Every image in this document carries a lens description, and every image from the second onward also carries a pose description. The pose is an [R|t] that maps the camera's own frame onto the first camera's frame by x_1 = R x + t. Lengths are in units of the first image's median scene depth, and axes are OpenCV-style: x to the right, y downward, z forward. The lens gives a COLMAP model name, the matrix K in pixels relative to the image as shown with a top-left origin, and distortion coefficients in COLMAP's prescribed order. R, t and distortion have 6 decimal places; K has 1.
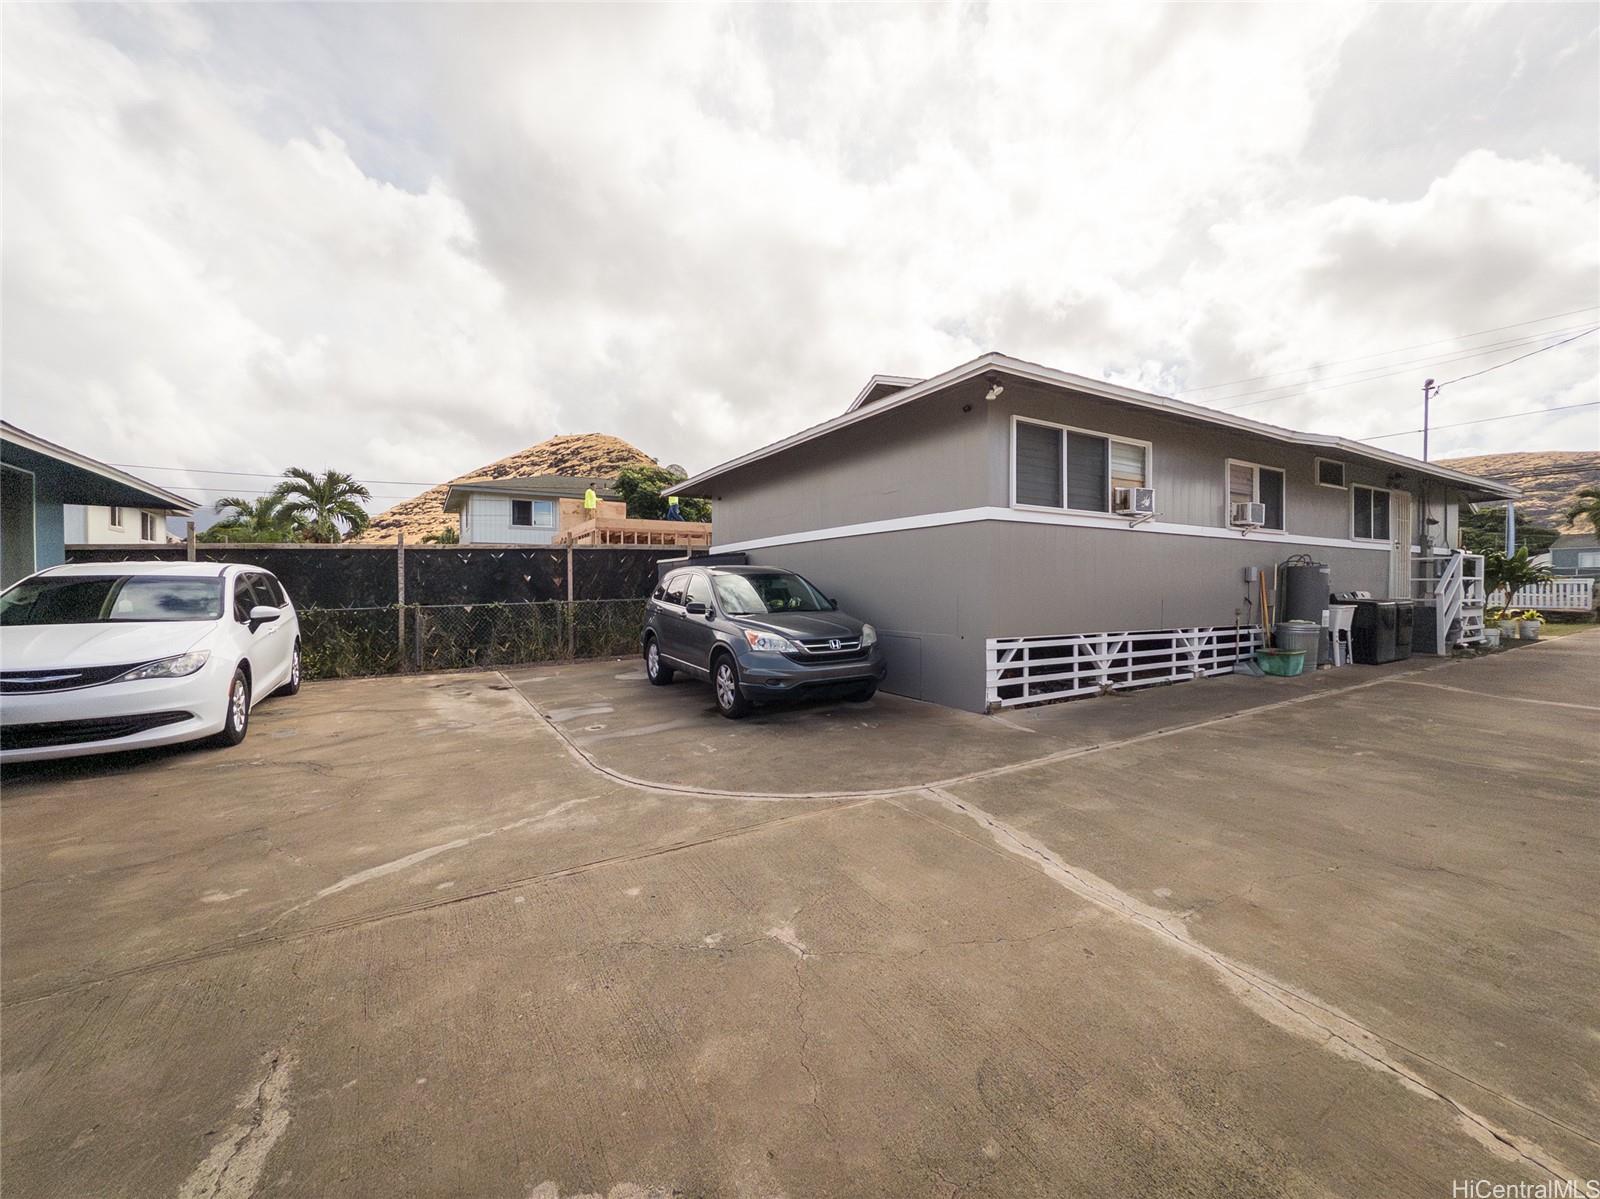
lens RADIAL K [[637.7, 0, 800.0], [0, 637.7, 599.5], [0, 0, 1]] dist [-0.001310, -0.000325]
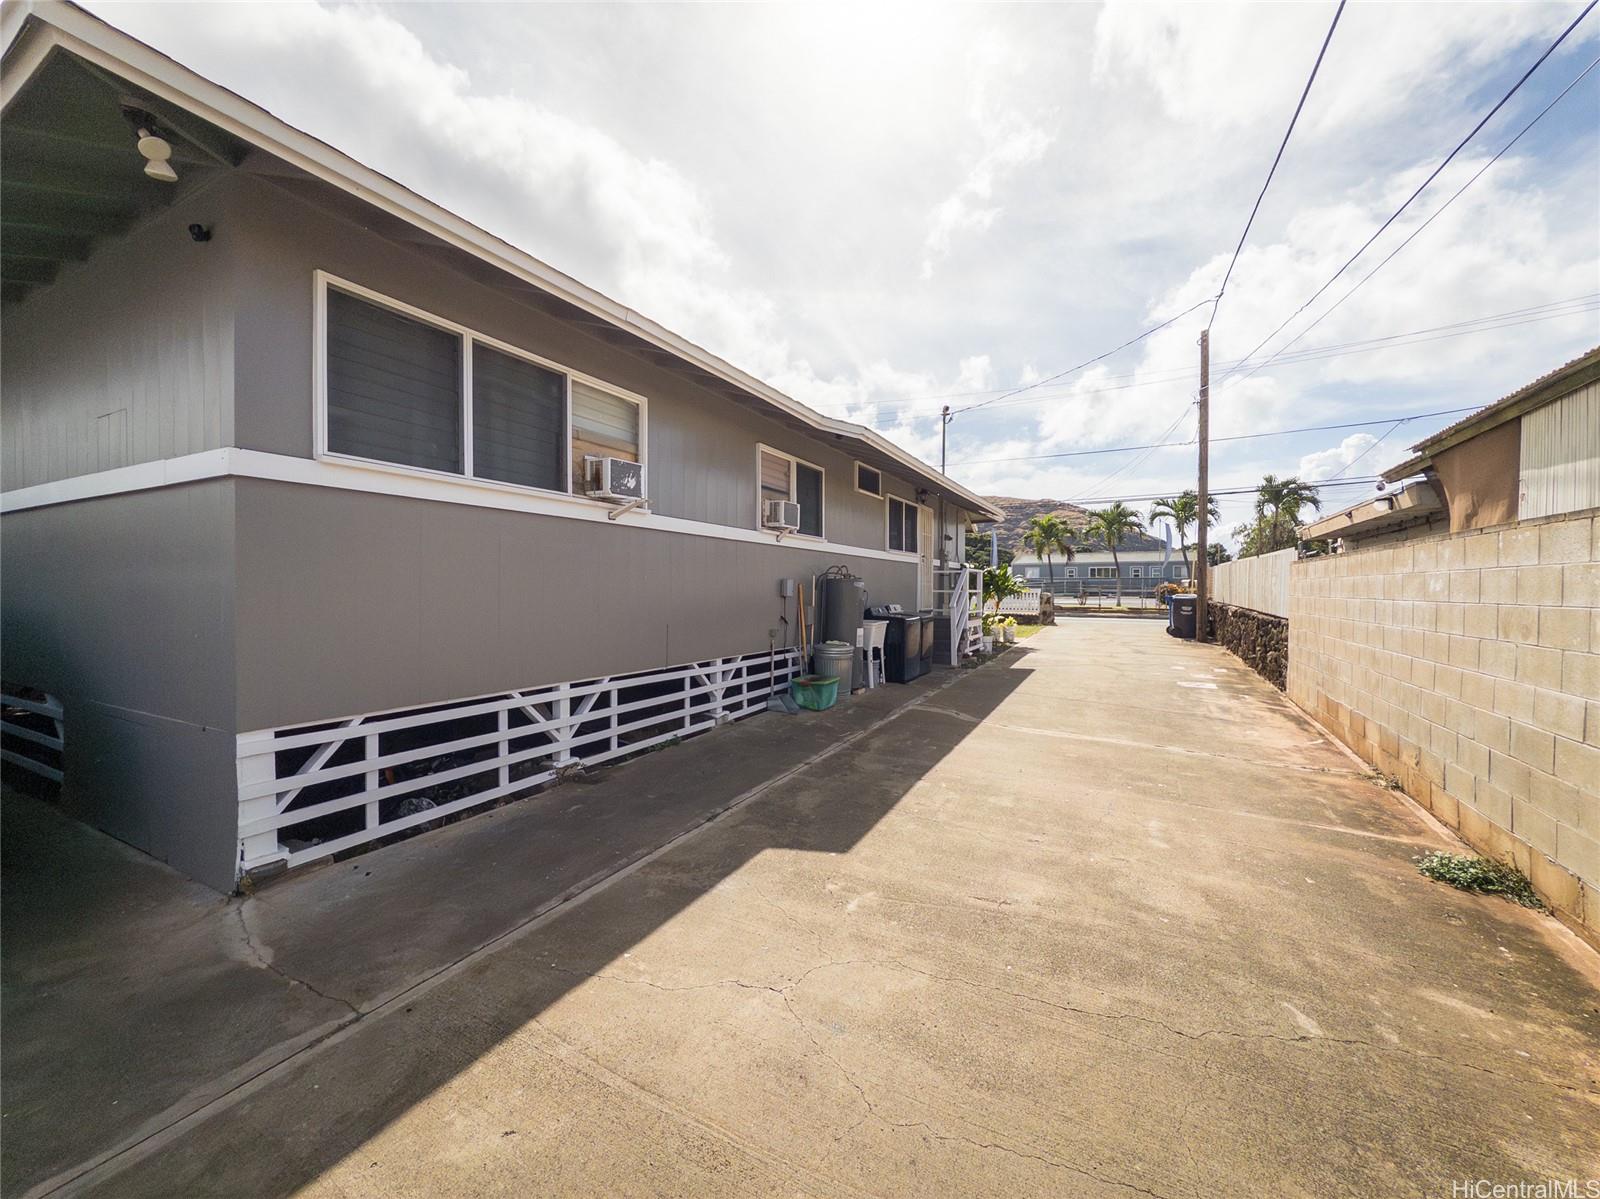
lens RADIAL K [[637.7, 0, 800.0], [0, 637.7, 599.5], [0, 0, 1]] dist [-0.001310, -0.000325]
pose [[0.852303, -0.002697, 0.523042, 0.295104], [0.001903, 0.999996, 0.002055, -0.027036], [-0.523045, -0.000756, 0.852305, 0.289933]]
